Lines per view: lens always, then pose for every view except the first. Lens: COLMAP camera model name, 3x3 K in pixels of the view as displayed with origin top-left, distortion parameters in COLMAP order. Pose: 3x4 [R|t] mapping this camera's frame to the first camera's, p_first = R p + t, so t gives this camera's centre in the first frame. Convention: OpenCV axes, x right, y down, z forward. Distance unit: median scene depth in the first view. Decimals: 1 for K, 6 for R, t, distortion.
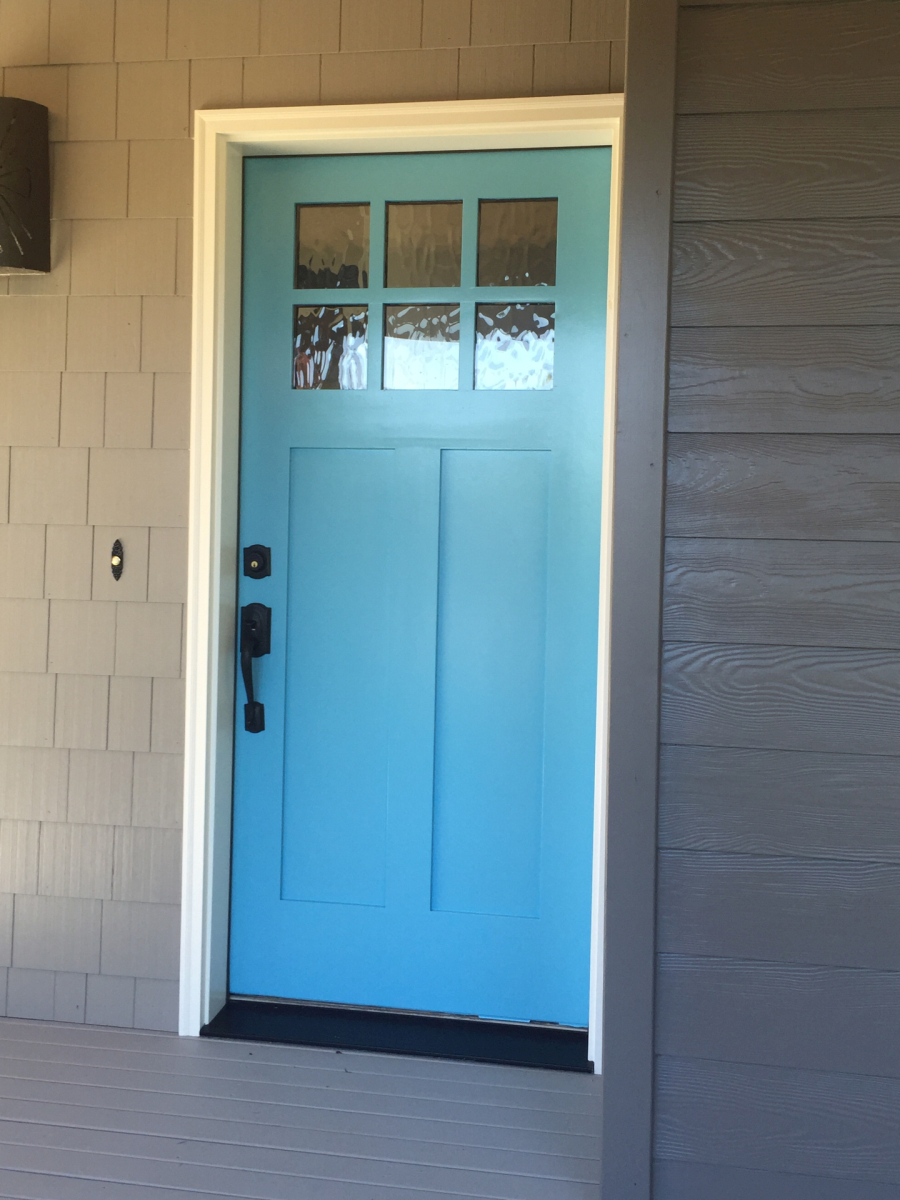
lens RADIAL K [[1301.3, 0, 450.7], [0, 1301.3, 587.0], [0, 0, 1]] dist [0.086676, 0.000000]
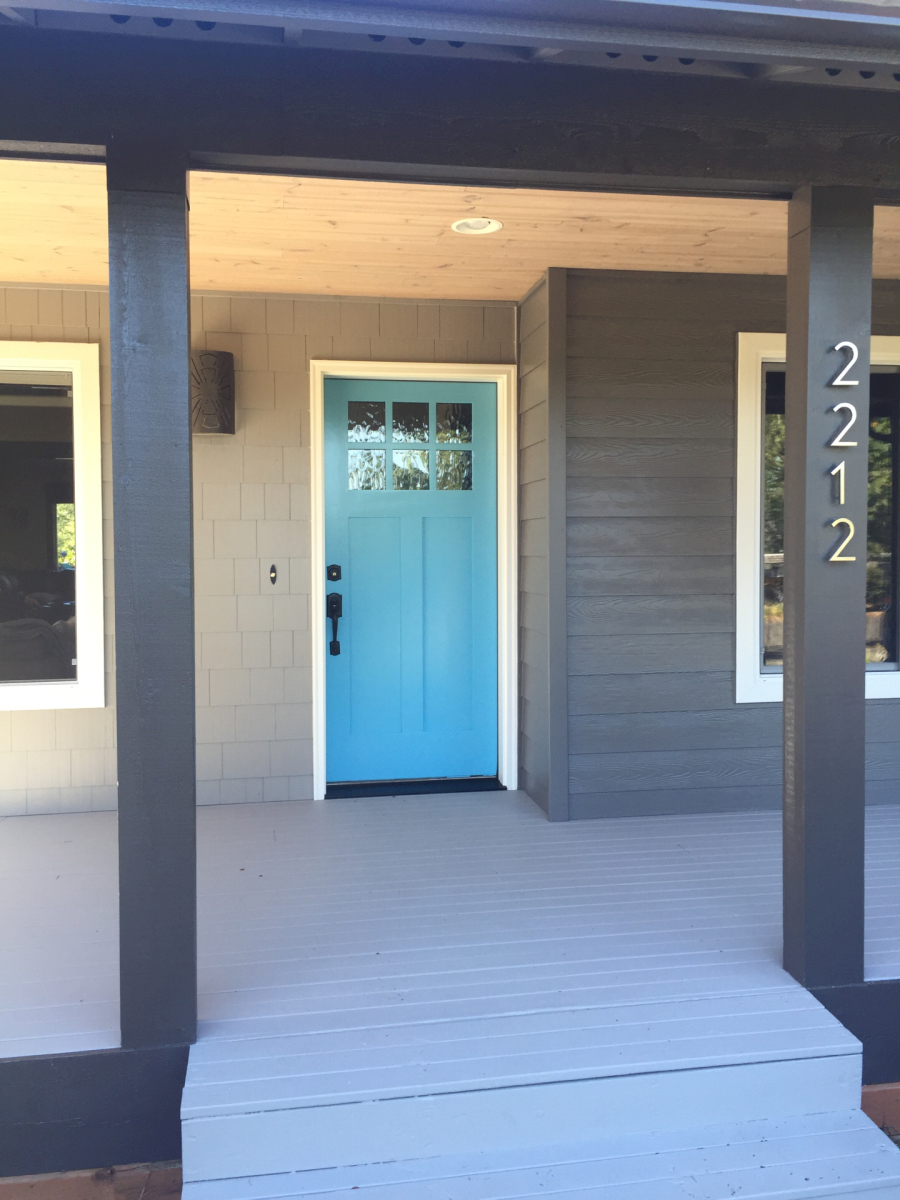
lens RADIAL K [[1031.1, 0, 450.1], [0, 1031.1, 601.9], [0, 0, 1]] dist [0.017949, 0.005522]
pose [[0.931229, -0.048302, 0.361218, -0.584229], [0.041440, 0.998784, 0.026724, -0.009685], [-0.362070, -0.009917, 0.932098, -0.605422]]
